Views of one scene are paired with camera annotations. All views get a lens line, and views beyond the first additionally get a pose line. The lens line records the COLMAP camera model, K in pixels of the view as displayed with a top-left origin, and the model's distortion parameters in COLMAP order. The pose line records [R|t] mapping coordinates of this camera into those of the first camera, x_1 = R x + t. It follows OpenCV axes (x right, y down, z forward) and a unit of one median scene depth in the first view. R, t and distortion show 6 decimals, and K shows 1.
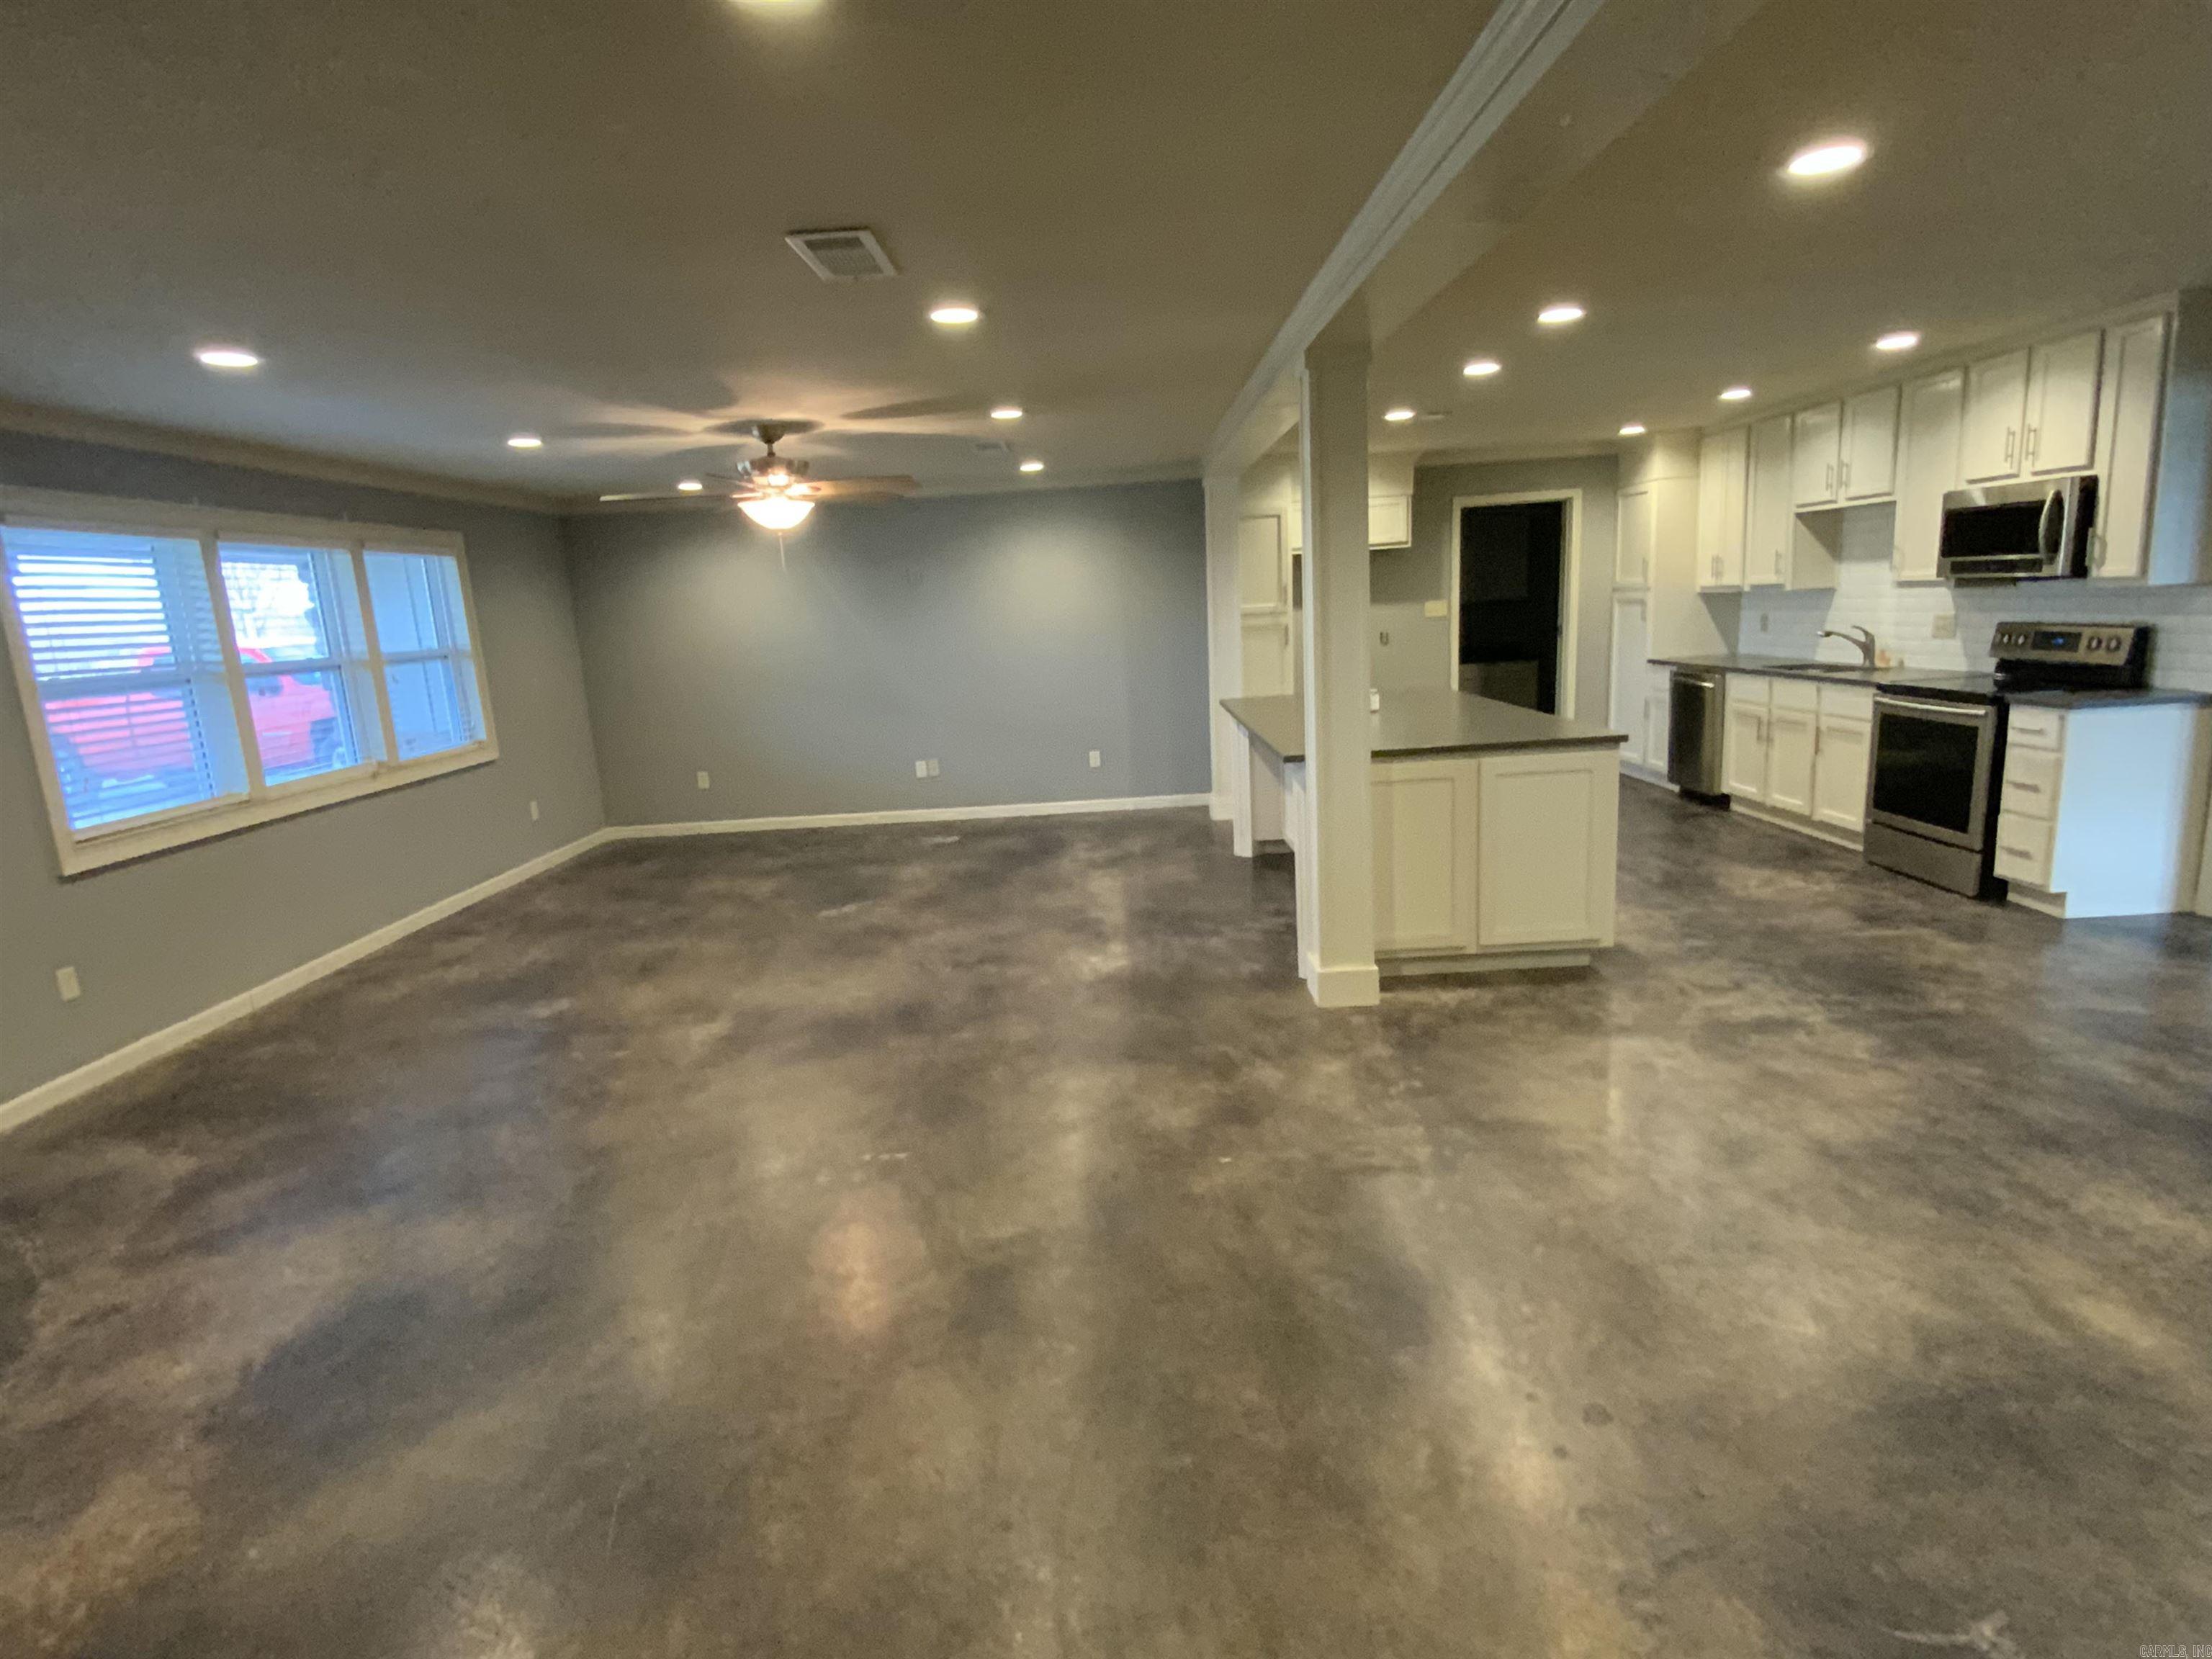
lens RADIAL K [[1128.6, 0, 1101.8], [0, 1128.6, 824.1], [0, 0, 1]] dist [0.029121, -0.020623]
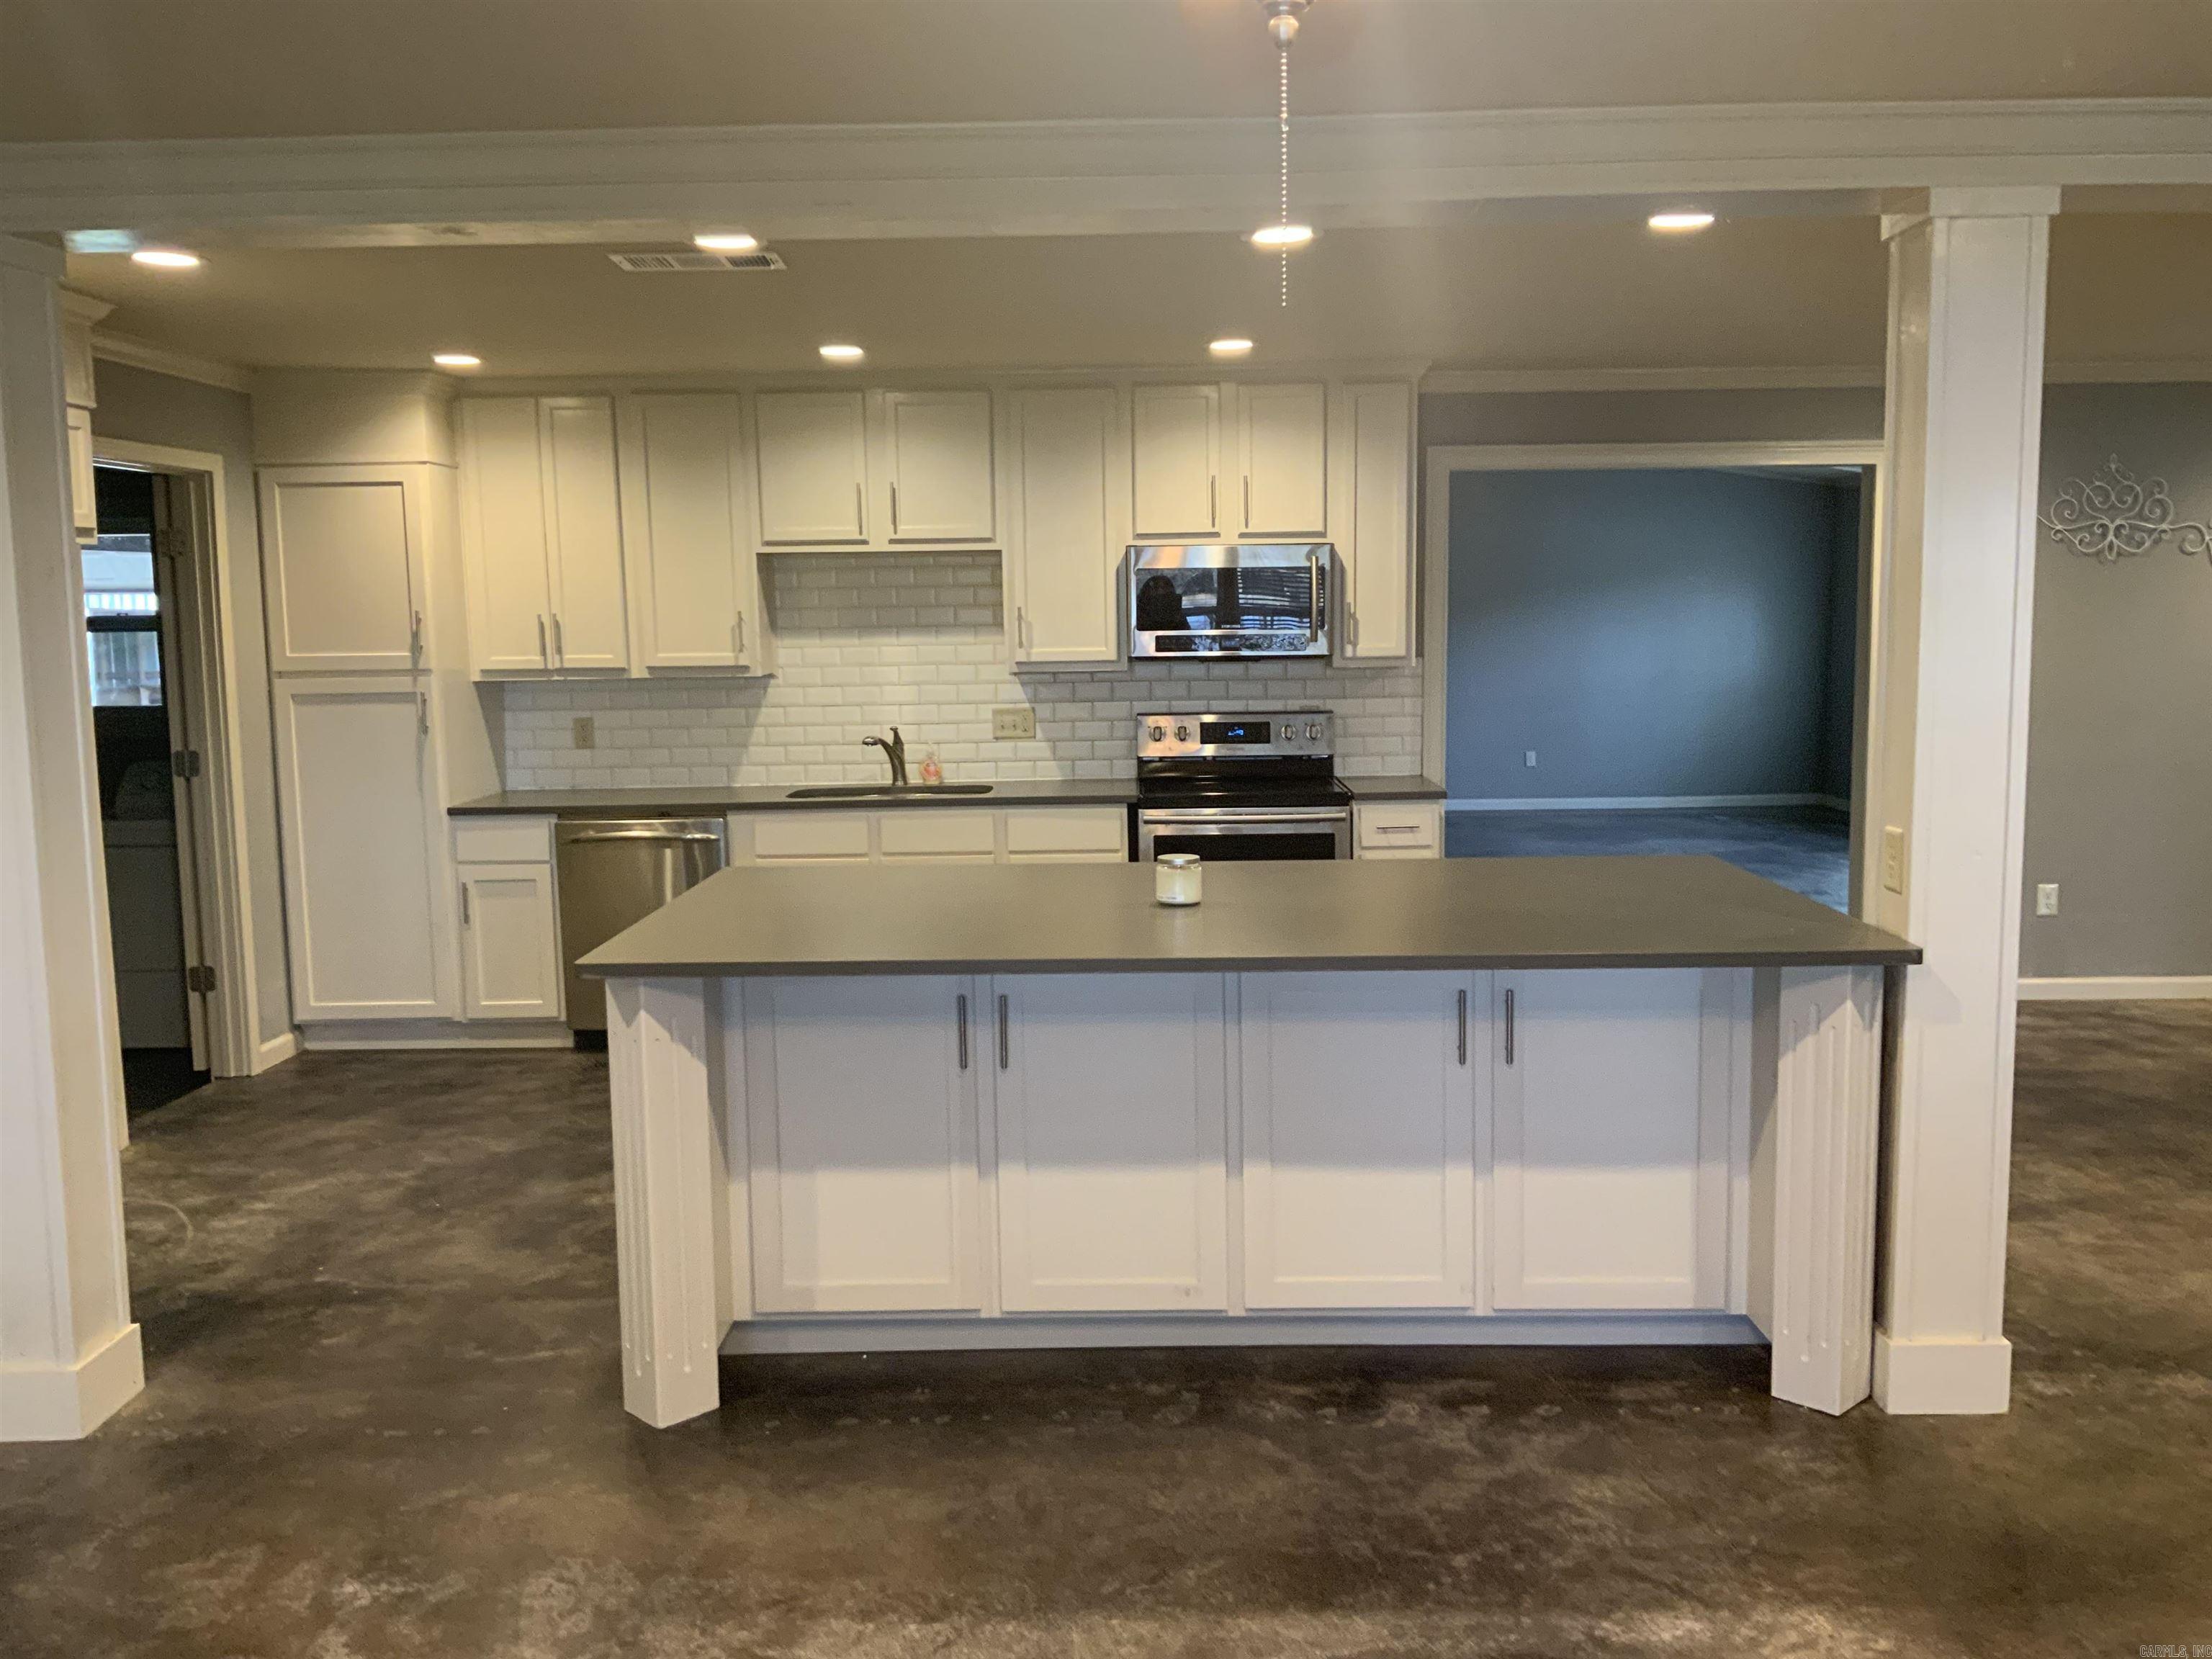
lens RADIAL K [[1823.0, 0, 1106.0], [0, 1823.0, 829.5], [0, 0, 1]] dist [0.066858, -0.135611]
pose [[-0.003468, -0.059256, 0.998237, -0.524079], [0.209394, 0.976070, 0.058667, -0.192479], [-0.977825, 0.209229, 0.009023, 1.111436]]
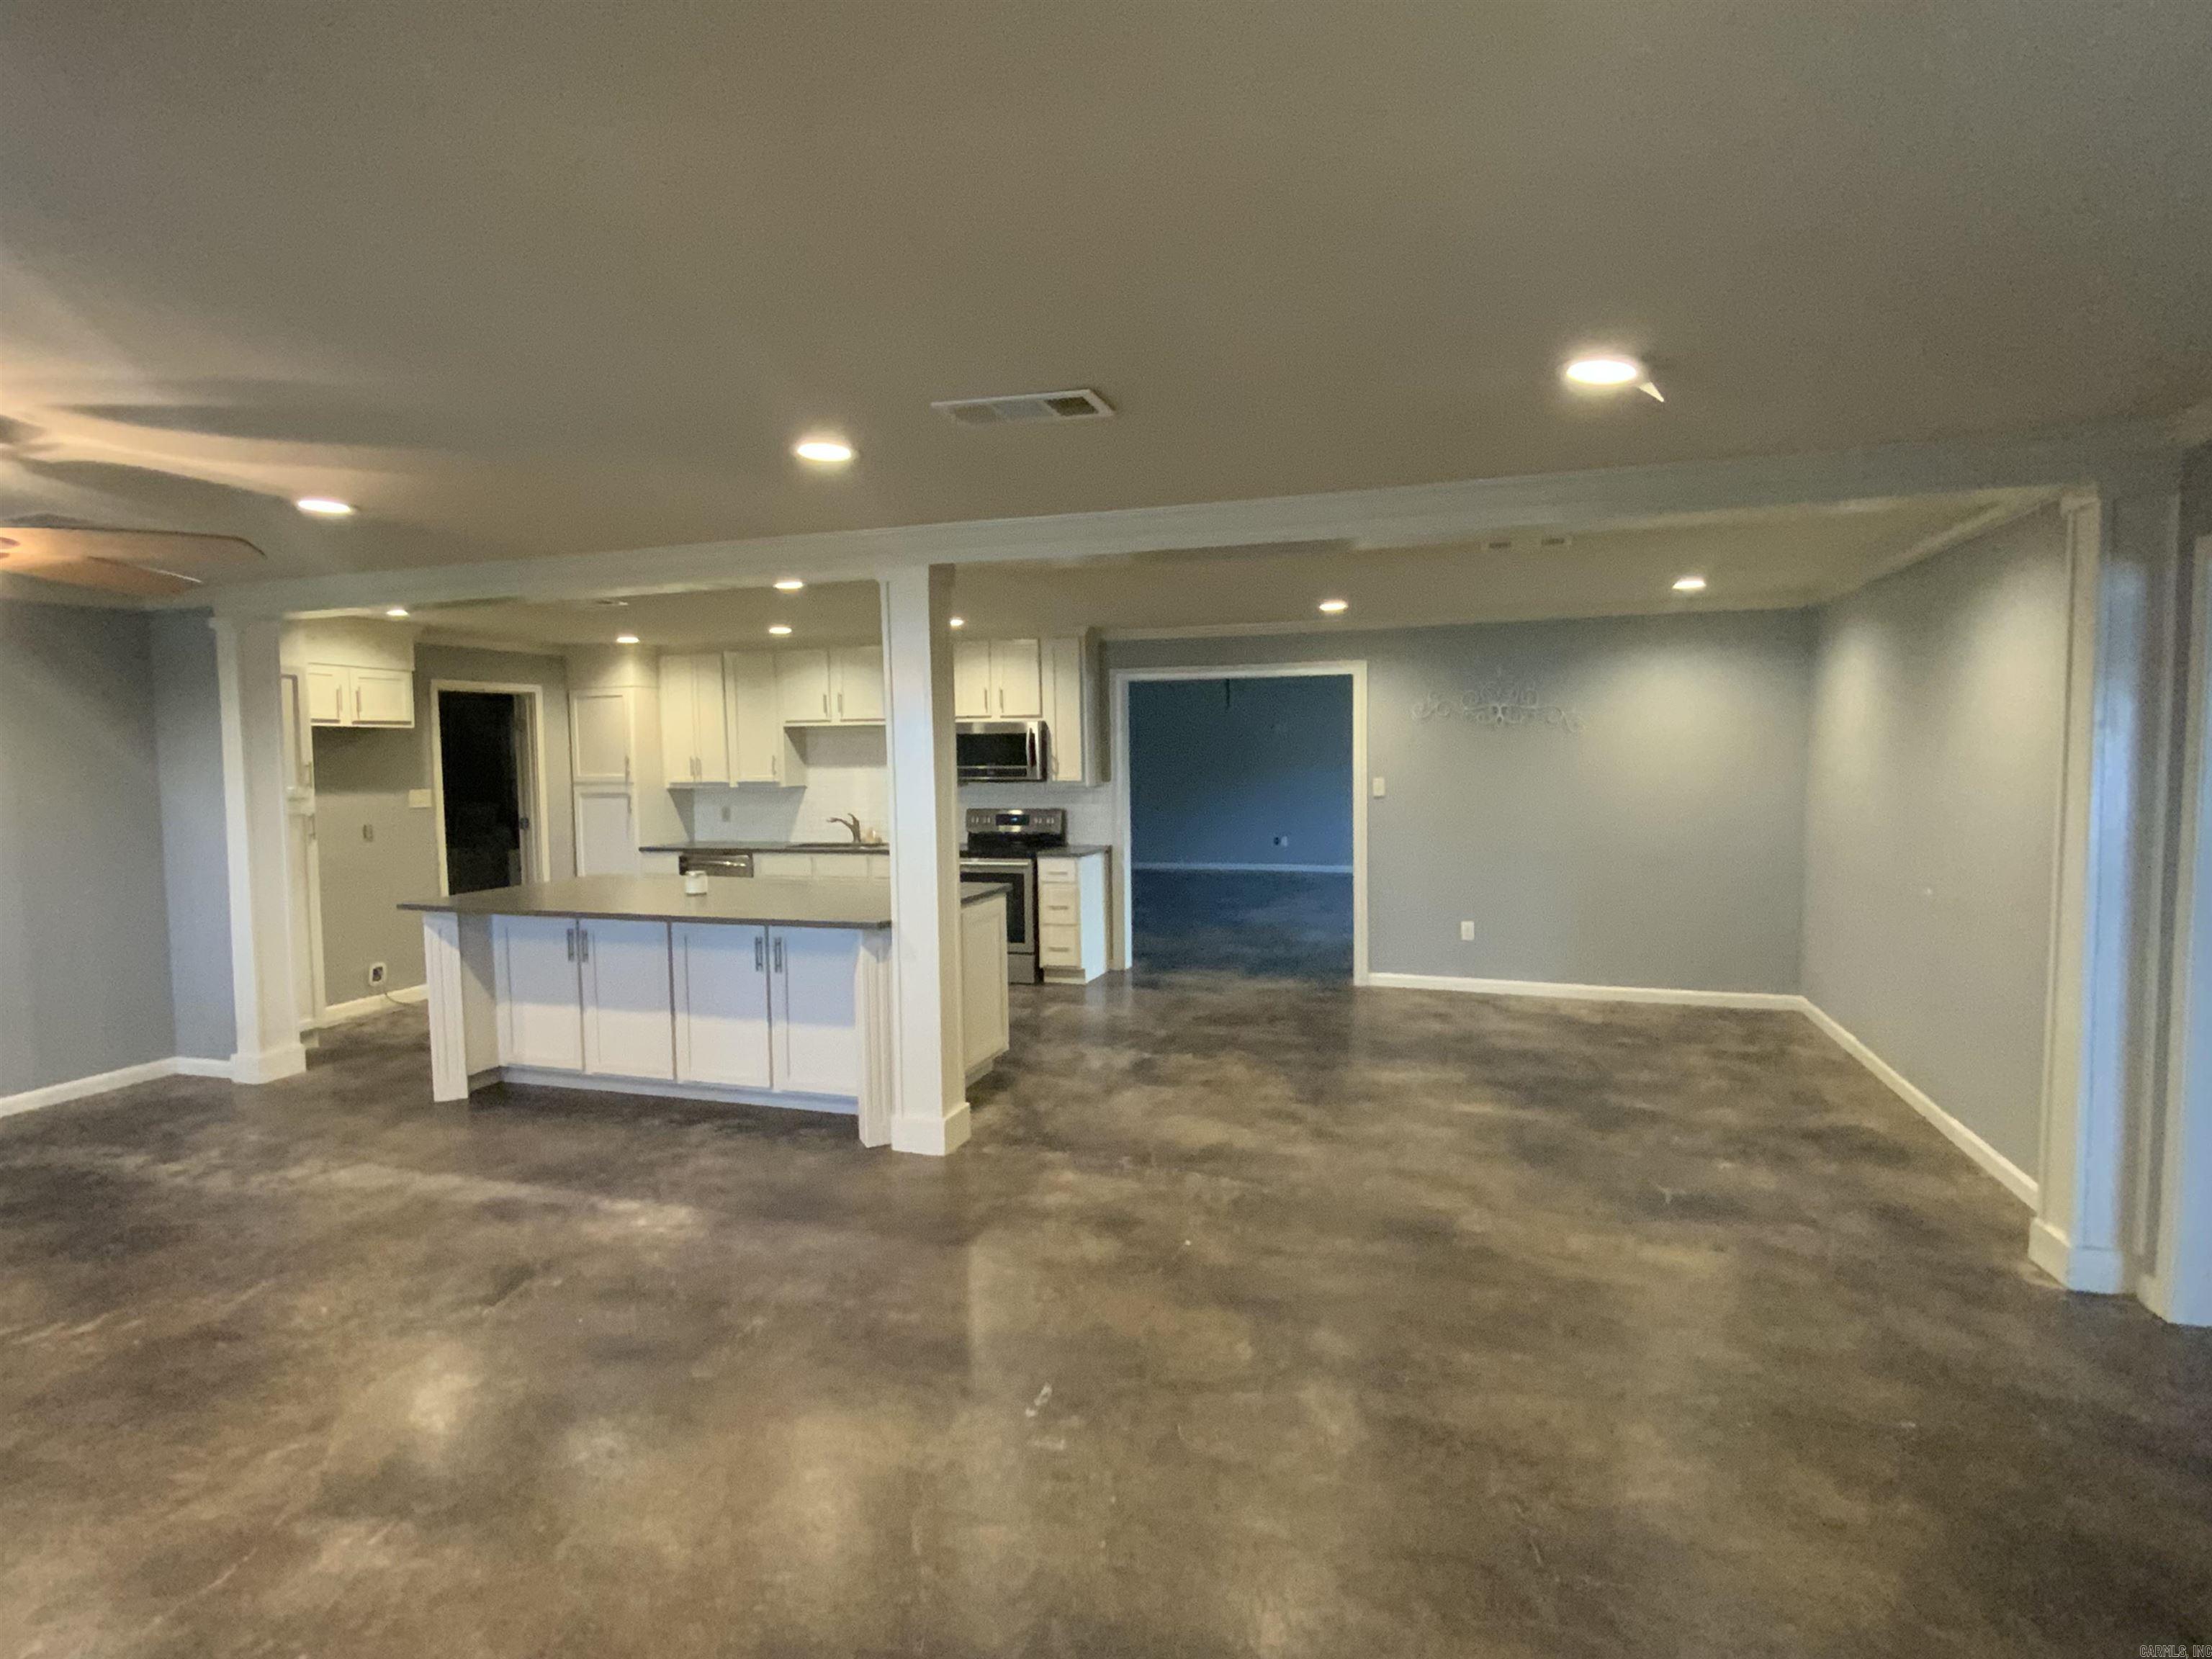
lens RADIAL K [[1128.6, 0, 1101.8], [0, 1128.6, 824.1], [0, 0, 1]] dist [0.029121, -0.020623]
pose [[0.313478, -0.006428, 0.949574, -0.630441], [0.180177, 0.982214, -0.052832, -0.048945], [-0.932345, 0.187653, 0.309060, 0.400501]]
